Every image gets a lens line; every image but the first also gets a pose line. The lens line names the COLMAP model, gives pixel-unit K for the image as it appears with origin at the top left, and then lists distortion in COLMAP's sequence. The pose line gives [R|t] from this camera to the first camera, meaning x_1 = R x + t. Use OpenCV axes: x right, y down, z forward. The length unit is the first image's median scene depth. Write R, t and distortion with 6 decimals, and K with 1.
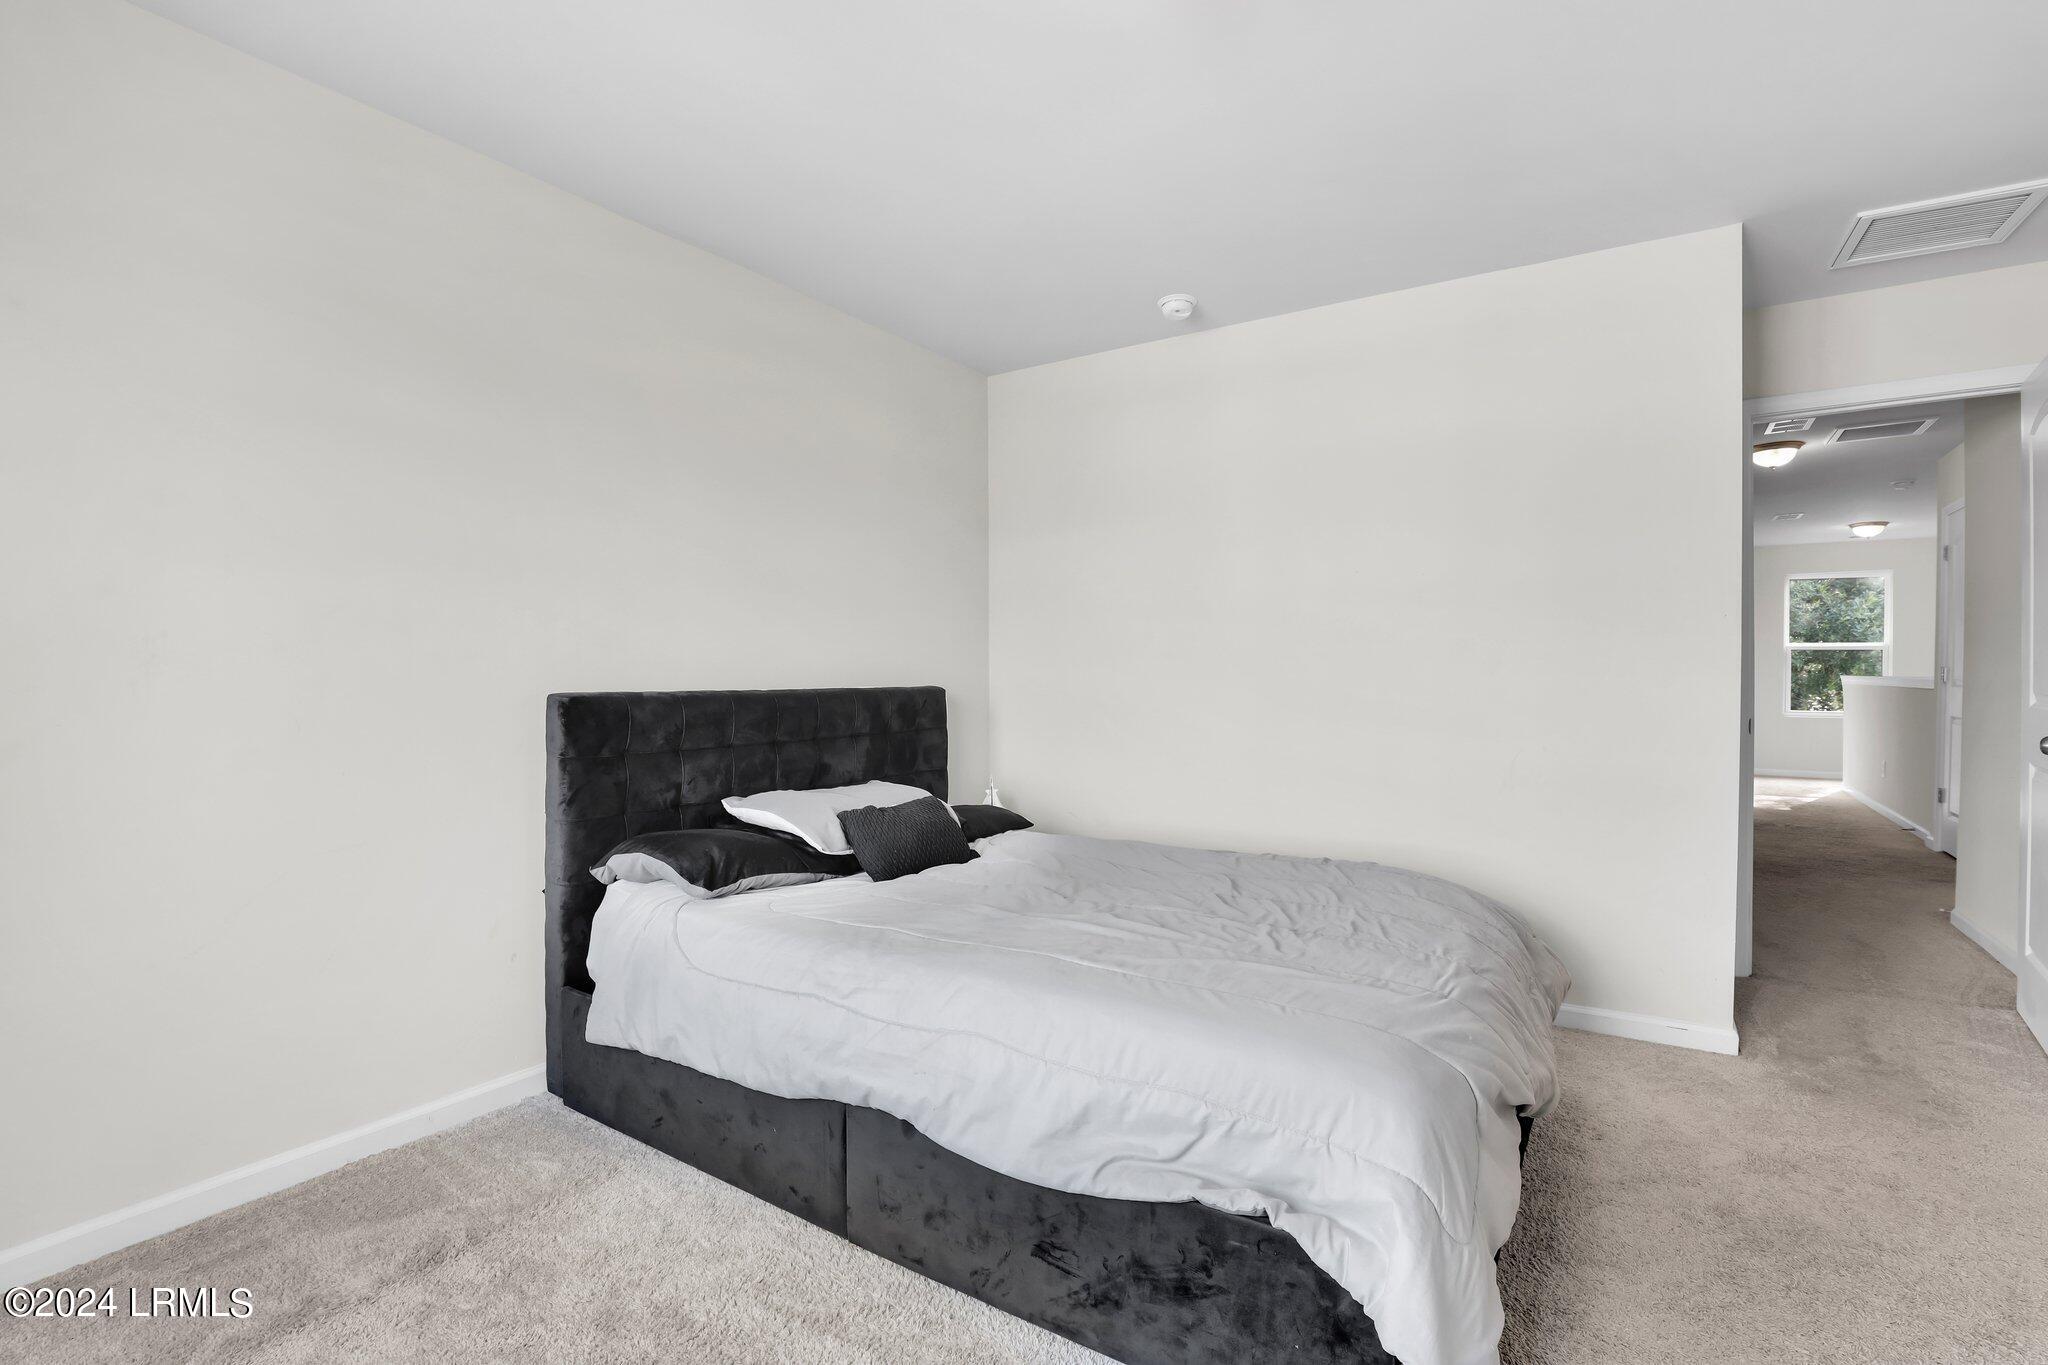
lens RADIAL K [[940.2, 0, 1024.0], [0, 940.2, 682.5], [0, 0, 1]] dist [-0.030325, 0.000407]
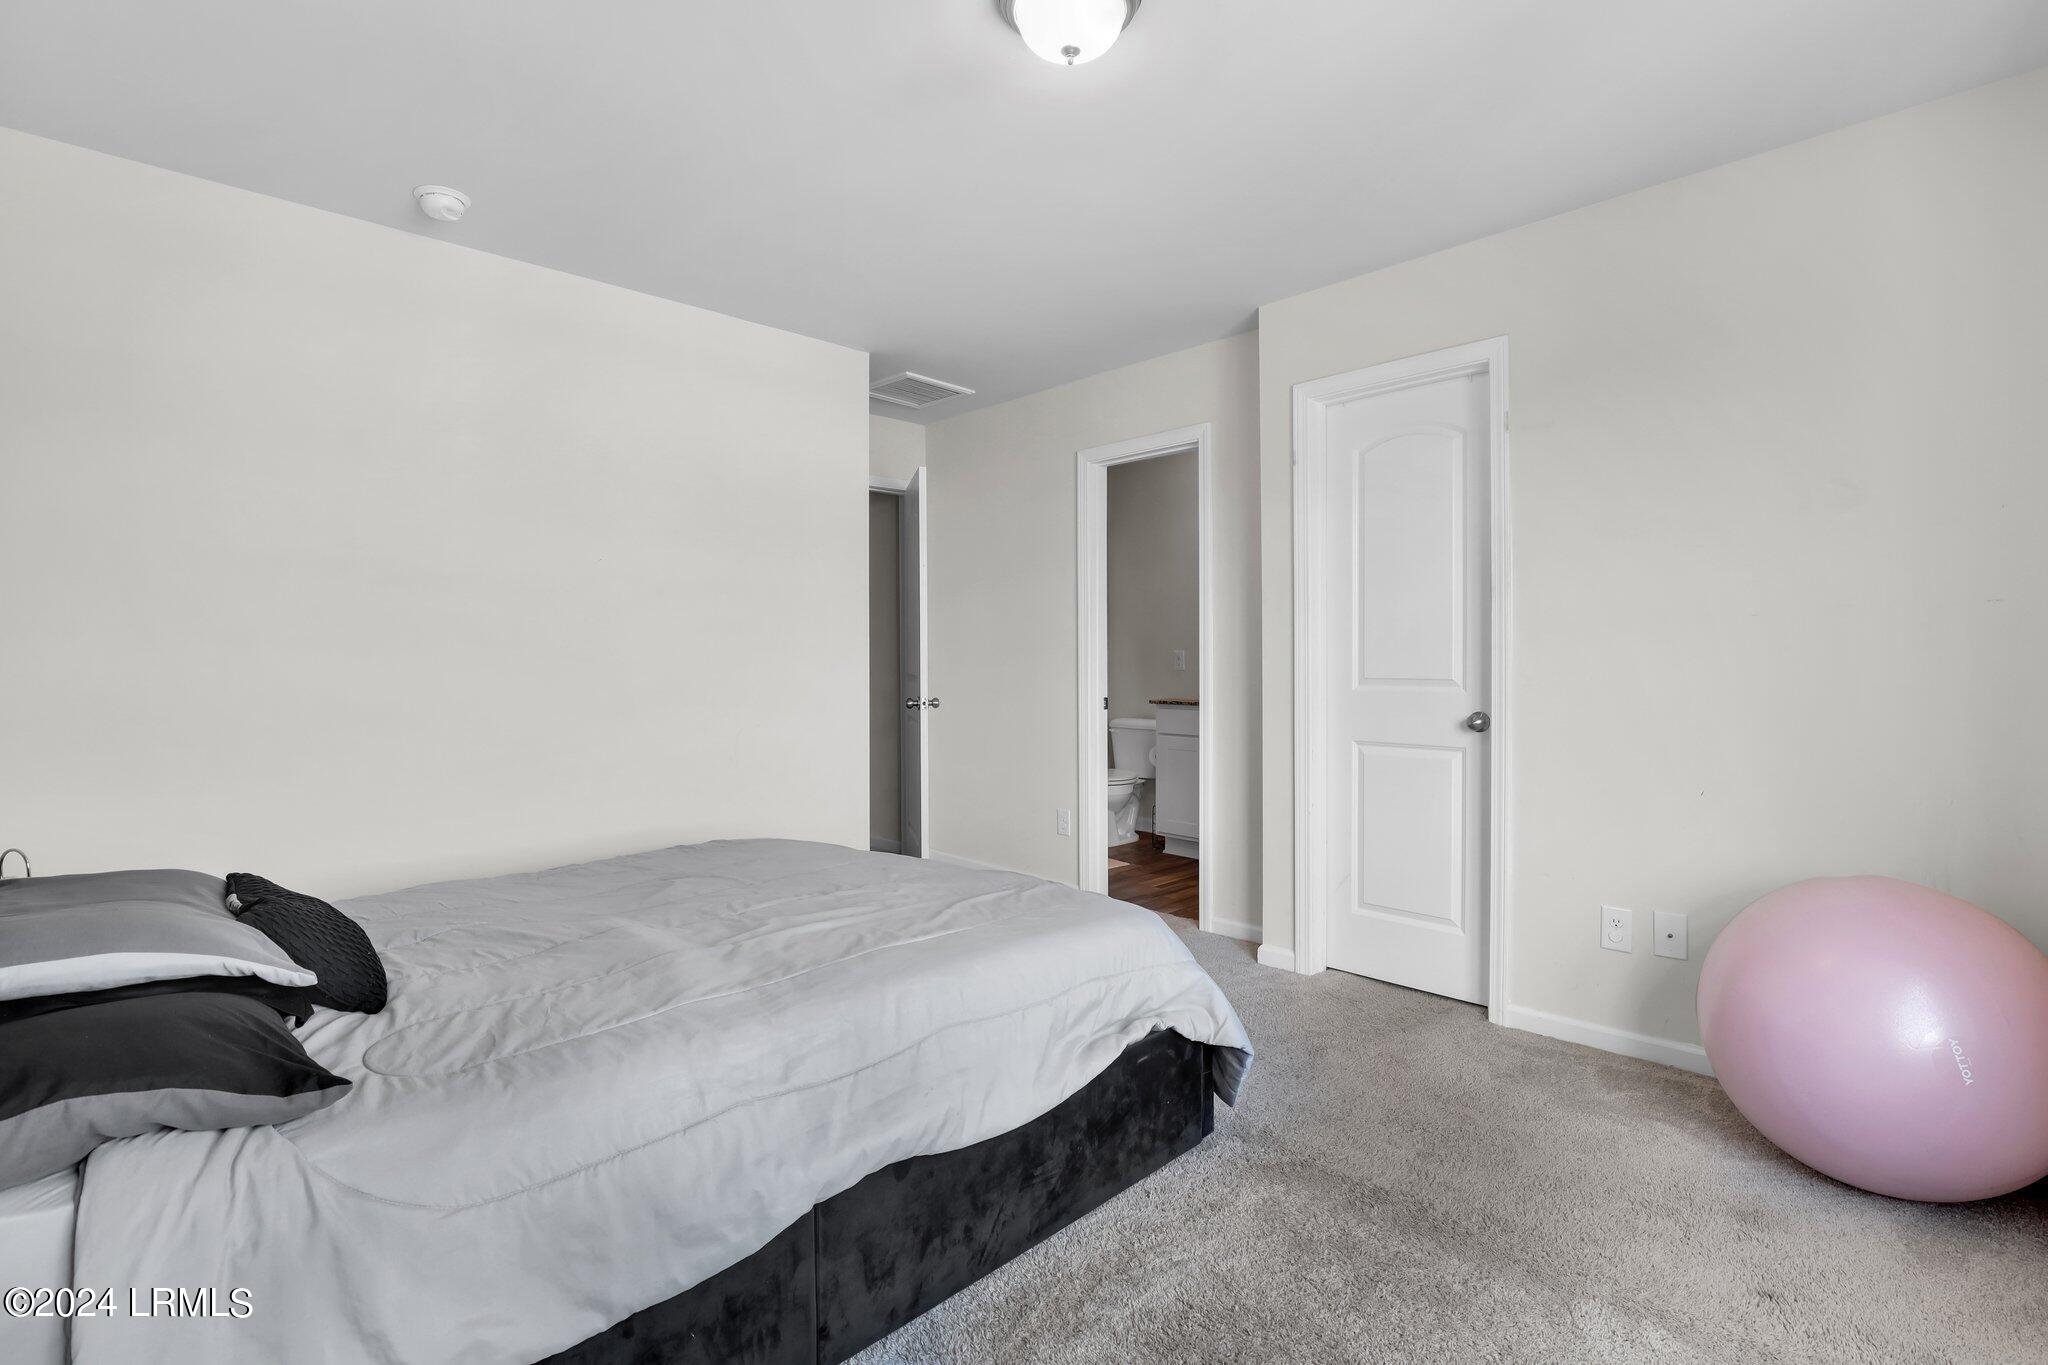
lens RADIAL K [[947.5, 0, 1036.5], [0, 947.5, 659.9], [0, 0, 1]] dist [-0.027791, 0.000825]
pose [[0.208727, 0.002036, 0.977972, -1.024353], [0.010098, 0.999940, -0.004236, -0.008902], [-0.977922, 0.010760, 0.208694, 0.703298]]
